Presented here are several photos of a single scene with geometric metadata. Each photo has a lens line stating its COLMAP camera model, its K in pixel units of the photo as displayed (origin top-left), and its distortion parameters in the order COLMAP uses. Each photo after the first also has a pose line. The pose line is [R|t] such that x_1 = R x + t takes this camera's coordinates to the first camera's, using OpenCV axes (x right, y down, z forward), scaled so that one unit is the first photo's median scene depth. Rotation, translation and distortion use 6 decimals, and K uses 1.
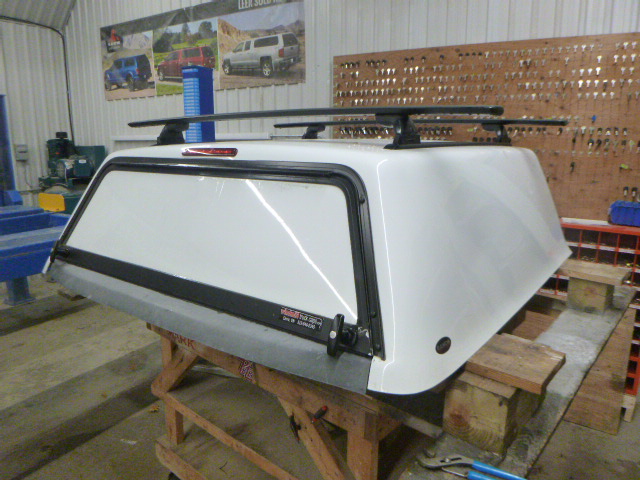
lens RADIAL K [[471.2, 0, 320.9], [0, 471.2, 240.0], [0, 0, 1]] dist [-0.032506, -0.000229]
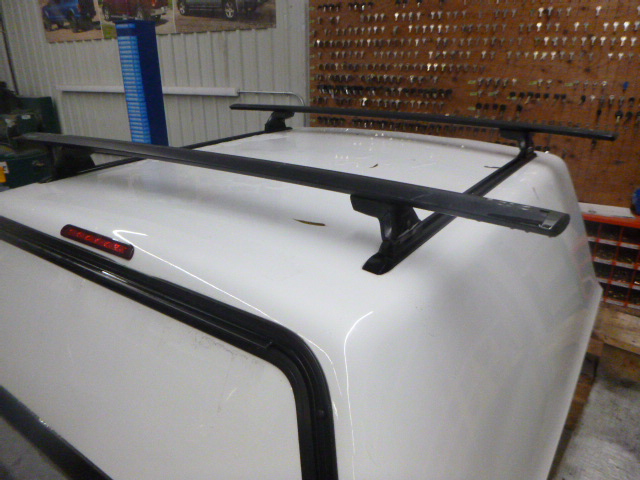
lens RADIAL K [[471.2, 0, 318.9], [0, 471.2, 238.7], [0, 0, 1]] dist [-0.032506, -0.000229]
pose [[0.999637, -0.017354, 0.020596, 0.022105], [0.013817, 0.986876, 0.160887, -0.114715], [-0.023117, -0.160544, 0.986758, 0.141279]]
